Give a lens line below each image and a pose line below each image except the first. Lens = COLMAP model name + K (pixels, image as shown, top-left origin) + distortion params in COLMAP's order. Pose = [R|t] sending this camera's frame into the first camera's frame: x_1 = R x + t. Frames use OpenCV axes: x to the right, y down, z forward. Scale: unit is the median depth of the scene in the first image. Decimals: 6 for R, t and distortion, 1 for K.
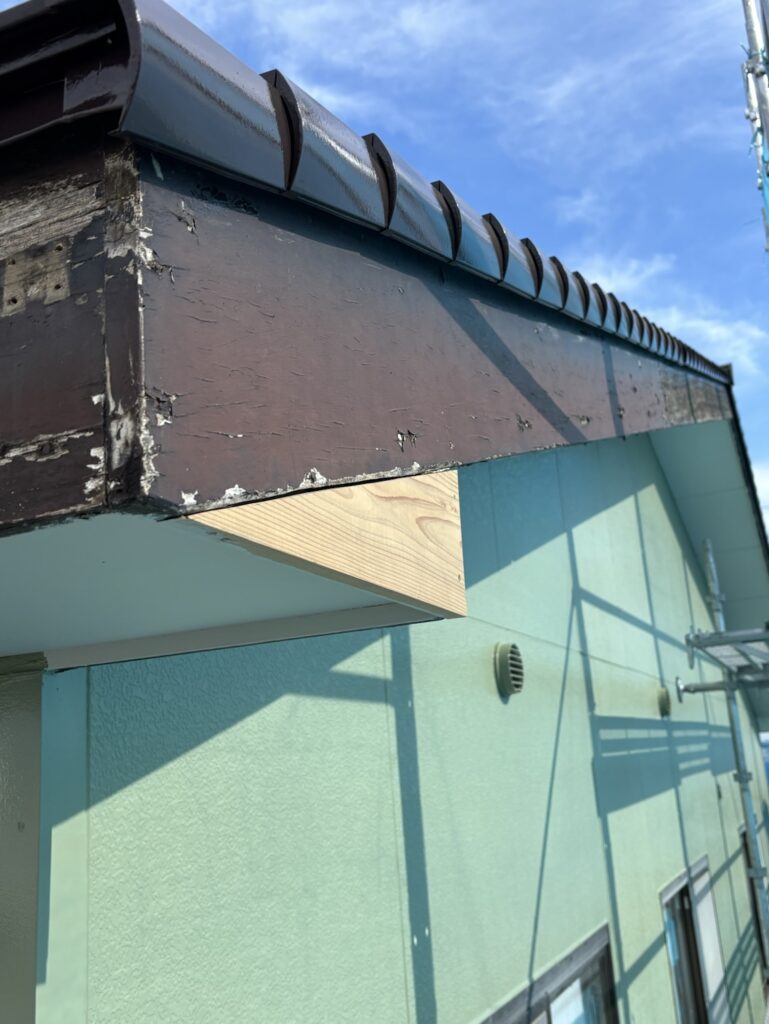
lens RADIAL K [[1022.6, 0, 384.5], [0, 1022.6, 512.0], [0, 0, 1]] dist [0.010241, 0.026015]
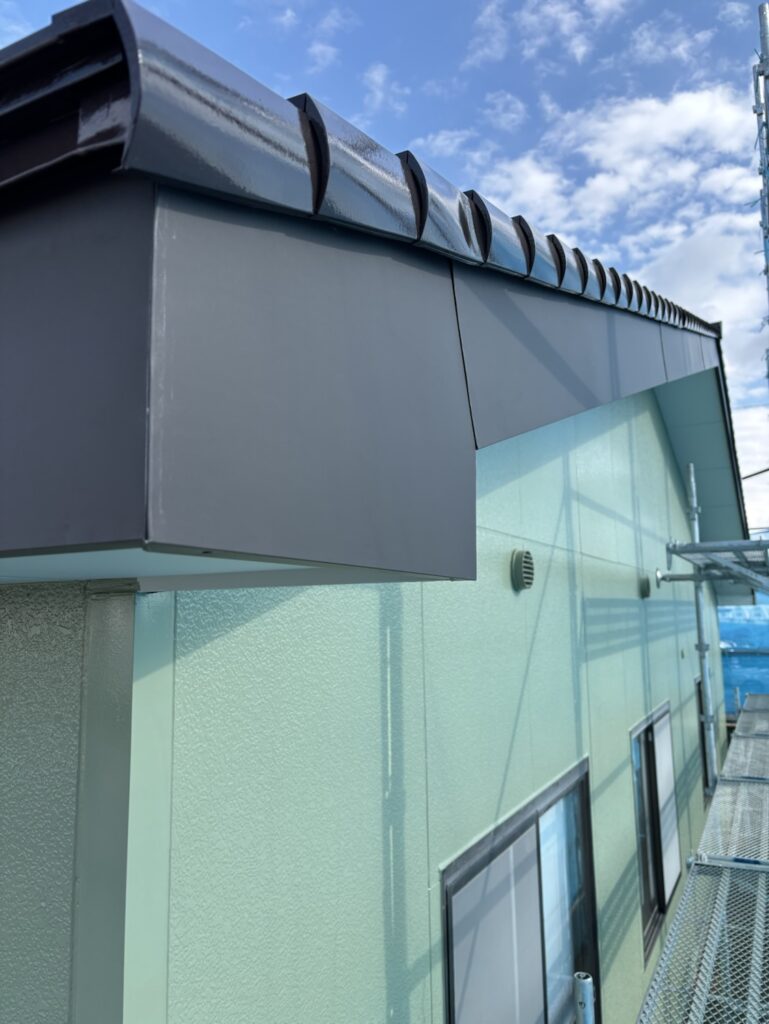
lens RADIAL K [[758.7, 0, 384.5], [0, 758.7, 512.0], [0, 0, 1]] dist [0.013054, 0.001443]
pose [[0.996424, 0.045428, -0.071248, 0.021938], [-0.036391, 0.991693, 0.123371, -0.049995], [0.076261, -0.120337, 0.989800, 0.087627]]
